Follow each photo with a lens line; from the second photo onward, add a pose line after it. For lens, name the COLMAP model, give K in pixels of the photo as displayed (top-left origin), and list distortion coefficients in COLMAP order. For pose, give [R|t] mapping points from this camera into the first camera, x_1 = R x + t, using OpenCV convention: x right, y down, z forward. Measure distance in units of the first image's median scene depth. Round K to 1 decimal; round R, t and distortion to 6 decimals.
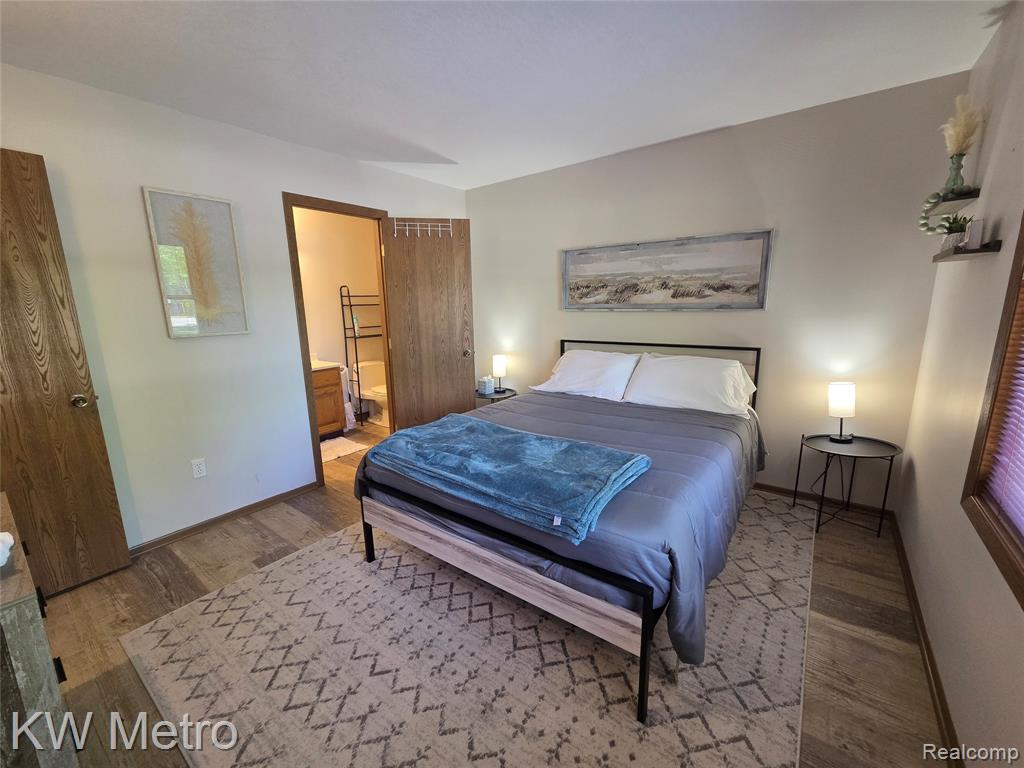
lens RADIAL K [[421.1, 0, 512.0], [0, 421.1, 384.0], [0, 0, 1]] dist [0.003831, 0.000190]
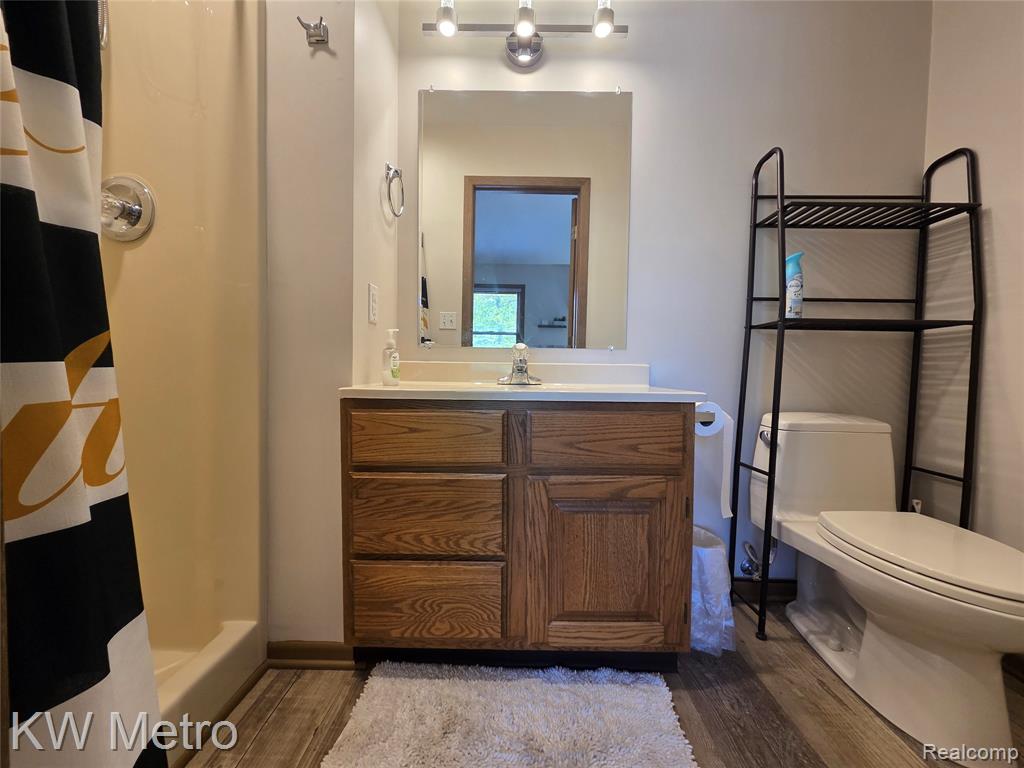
lens RADIAL K [[421.1, 0, 512.0], [0, 421.1, 384.0], [0, 0, 1]] dist [0.003831, 0.000190]
pose [[0.593038, 0.067927, -0.802304, -0.243158], [-0.194999, 0.978888, -0.061259, -0.014757], [0.781205, 0.192778, 0.593763, 0.680596]]
